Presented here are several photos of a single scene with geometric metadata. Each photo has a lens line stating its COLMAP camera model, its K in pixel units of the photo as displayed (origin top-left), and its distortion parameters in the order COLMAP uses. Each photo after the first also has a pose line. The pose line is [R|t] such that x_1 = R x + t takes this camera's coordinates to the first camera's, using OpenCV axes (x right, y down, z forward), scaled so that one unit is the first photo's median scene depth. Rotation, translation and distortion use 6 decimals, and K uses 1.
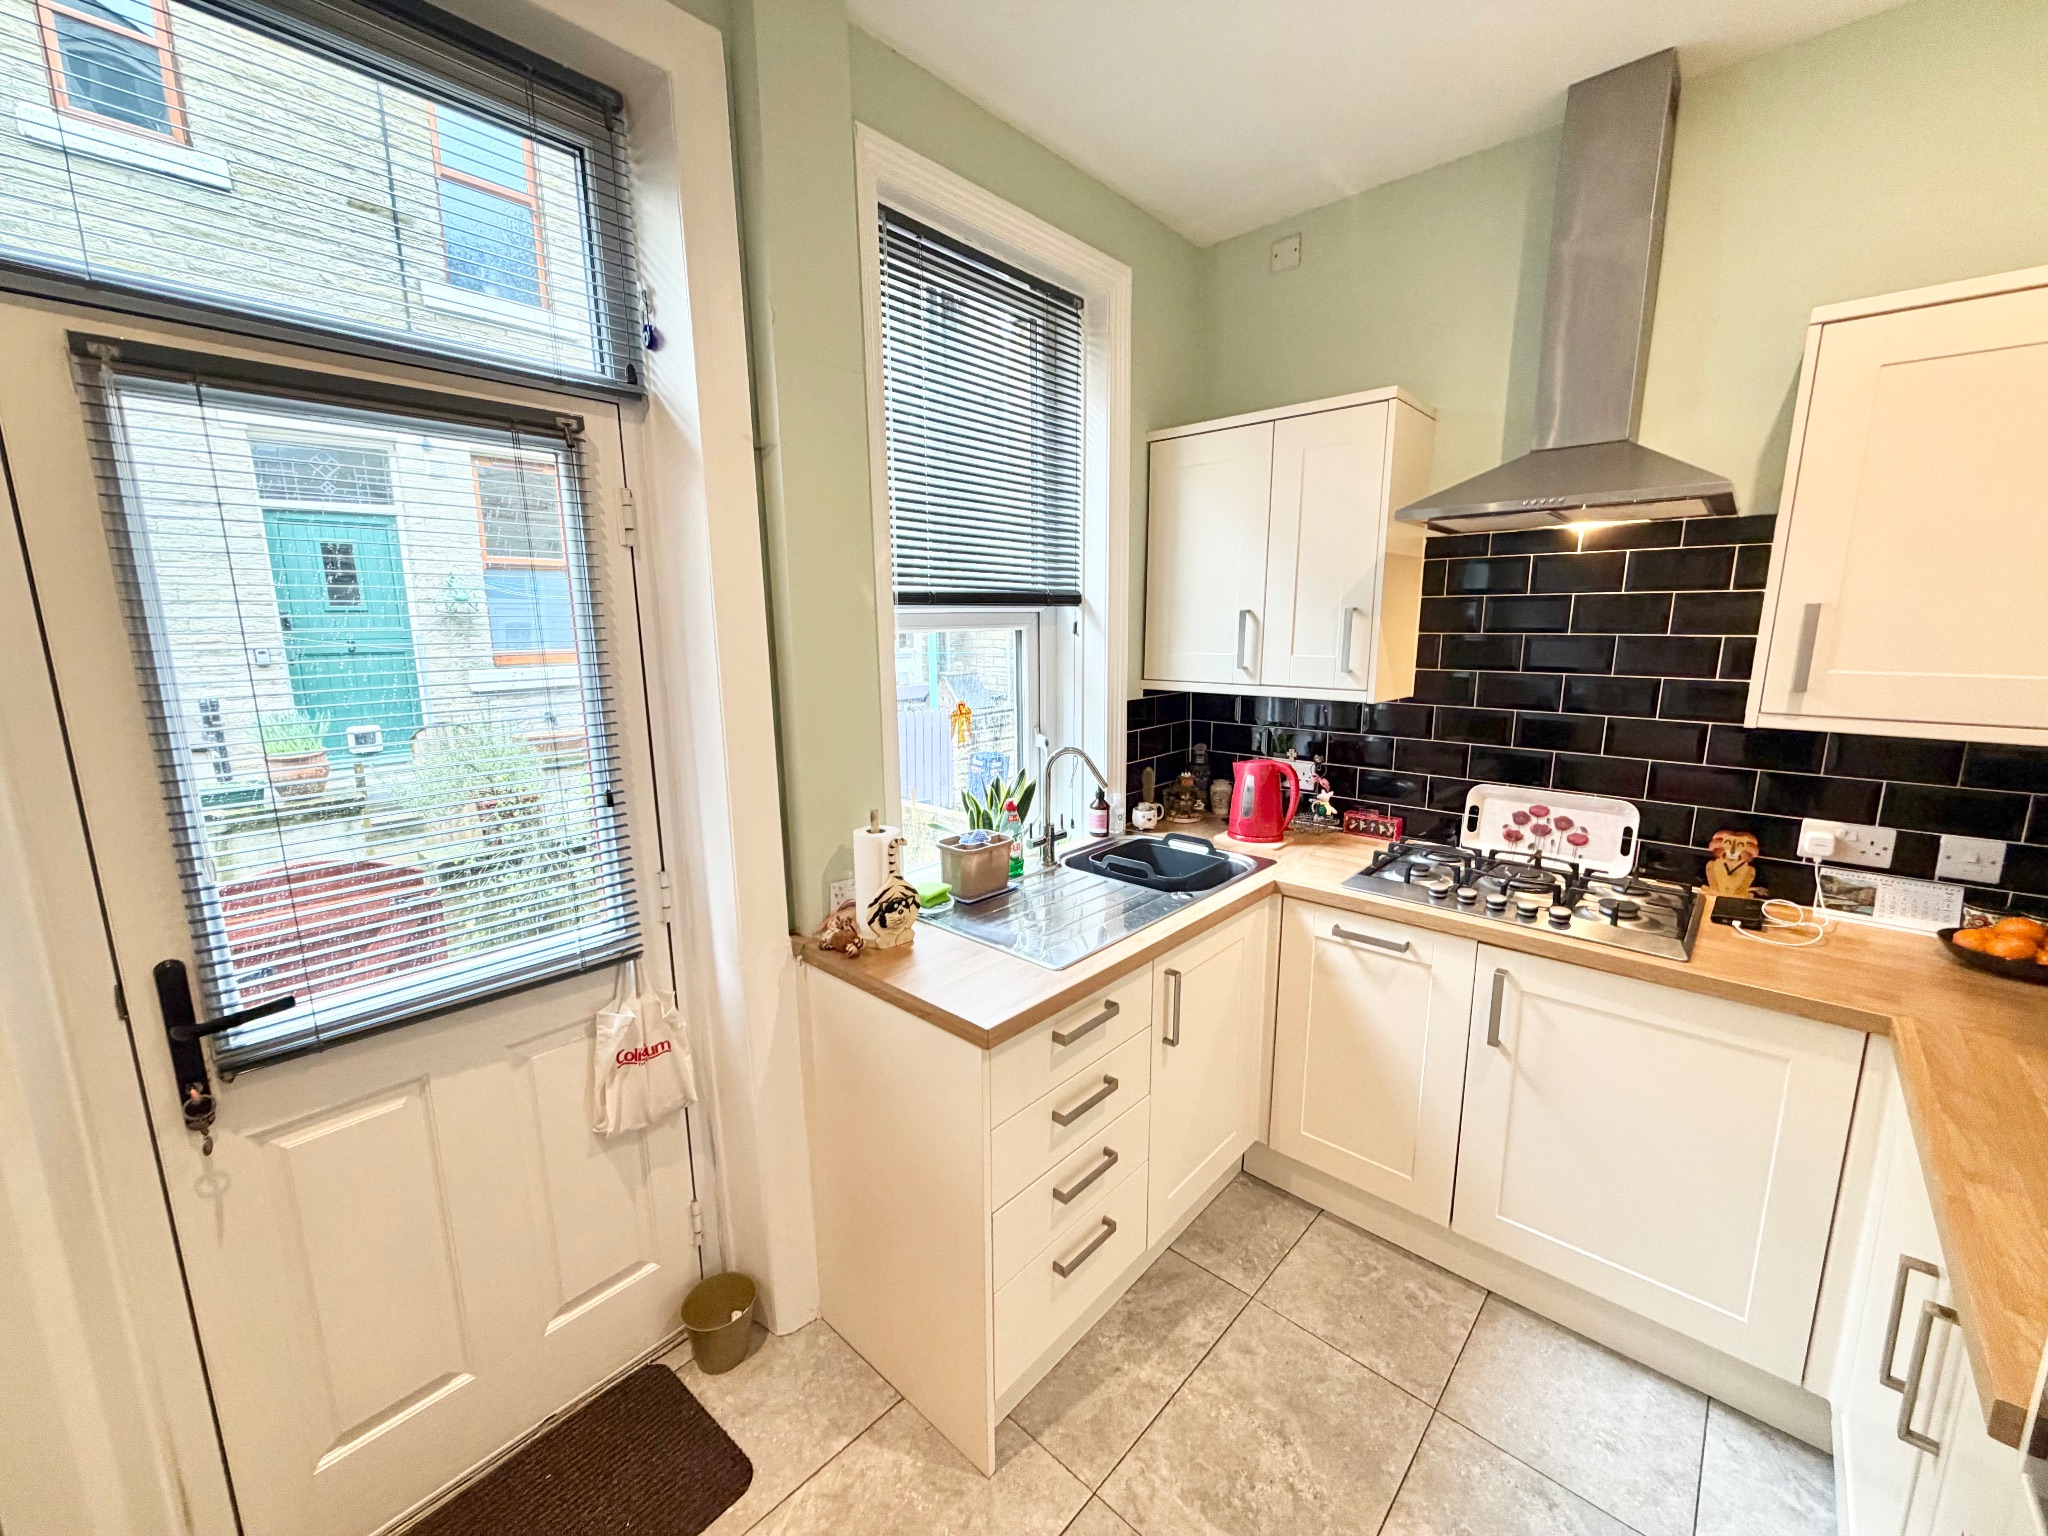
lens RADIAL K [[813.4, 0, 1019.3], [0, 813.4, 769.3], [0, 0, 1]] dist [0.001411, -0.000640]
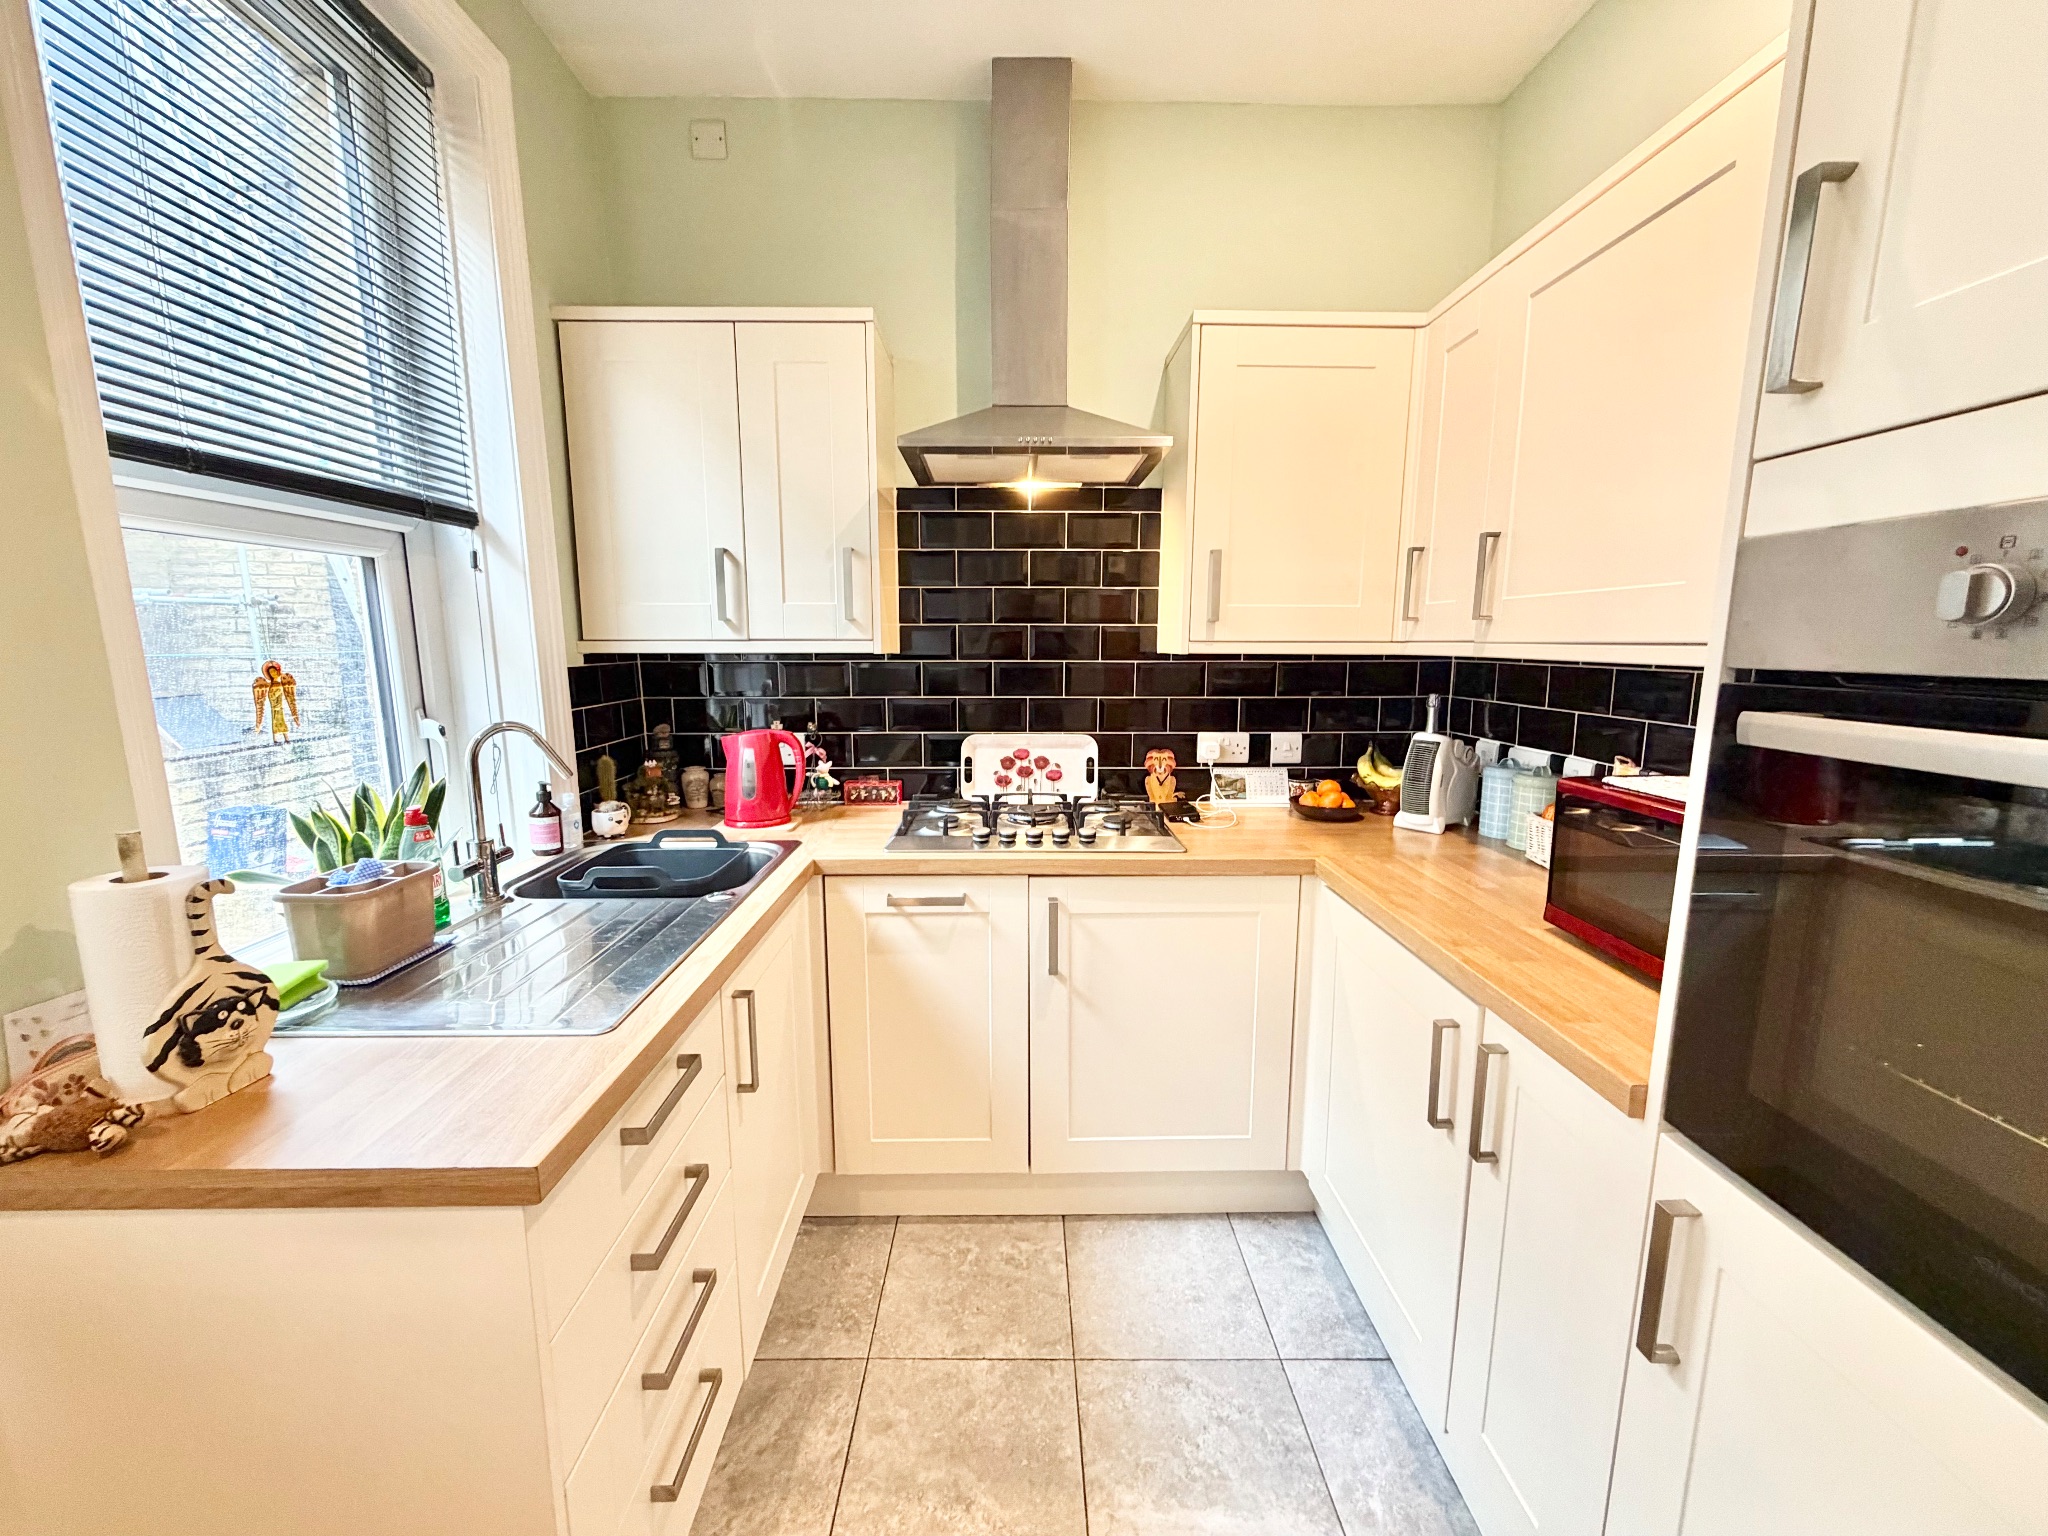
lens RADIAL K [[813.4, 0, 1019.3], [0, 813.4, 769.3], [0, 0, 1]] dist [0.001411, -0.000640]
pose [[0.729747, -0.101756, 0.676103, -0.094820], [0.119863, 0.992589, 0.020015, 0.053648], [-0.673129, 0.066434, 0.736535, 0.234909]]
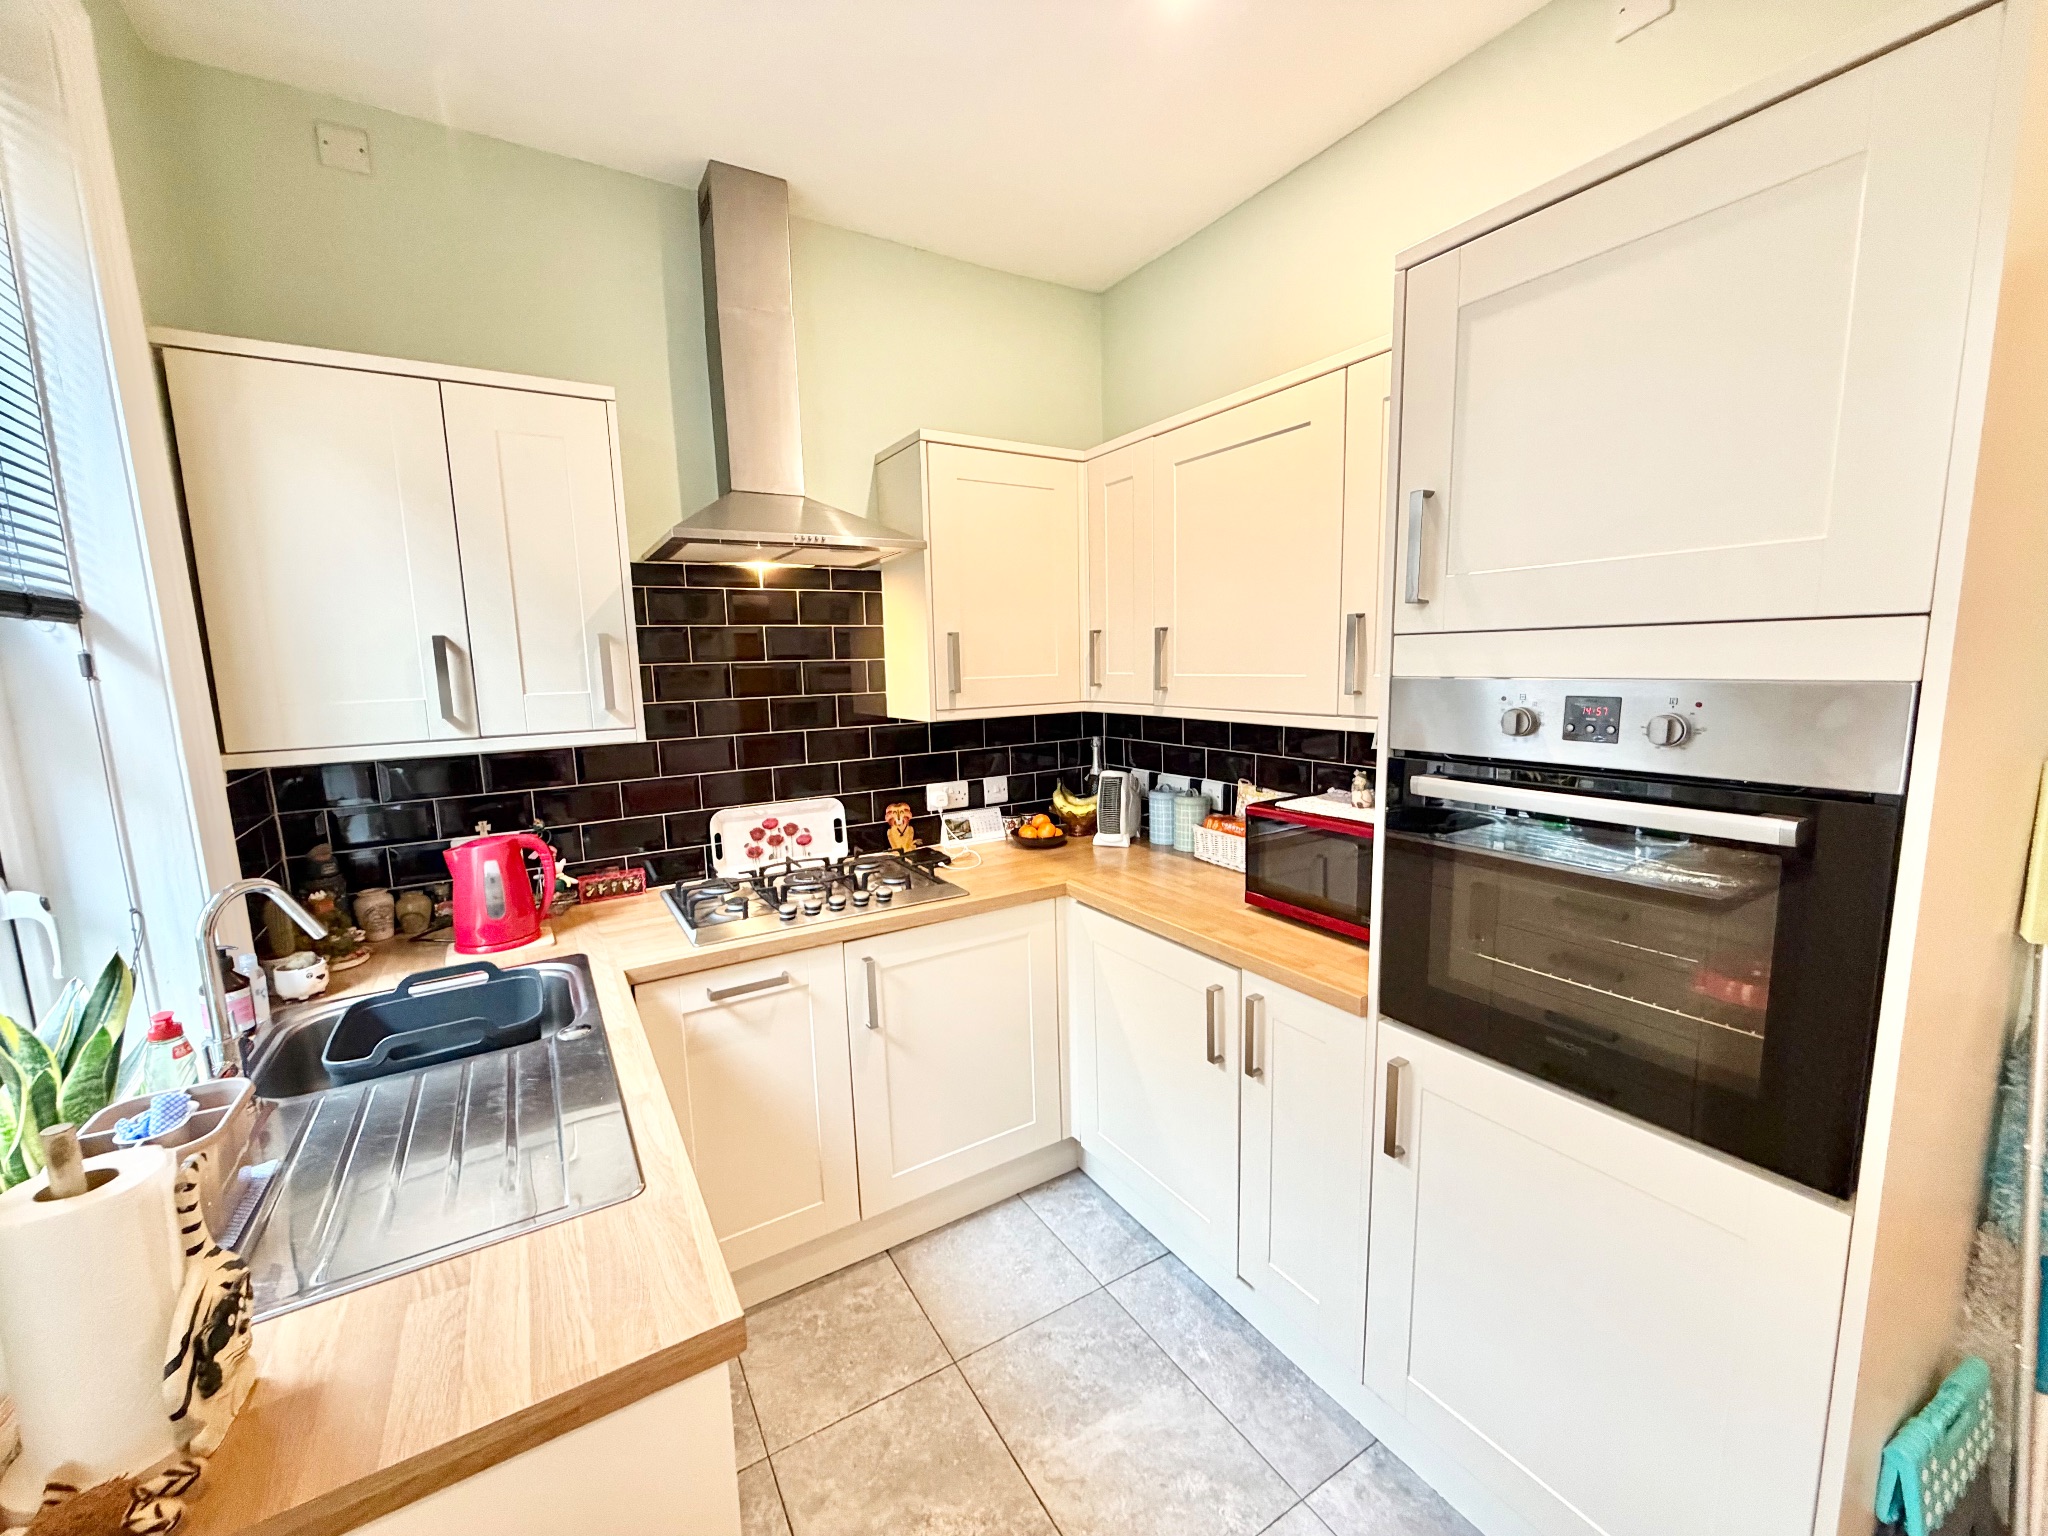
lens RADIAL K [[813.4, 0, 1019.3], [0, 813.4, 769.3], [0, 0, 1]] dist [0.001411, -0.000640]
pose [[0.279055, -0.134413, 0.950821, -0.316644], [0.197734, 0.976979, 0.080078, -0.044177], [-0.939696, 0.165664, 0.299209, 0.379972]]
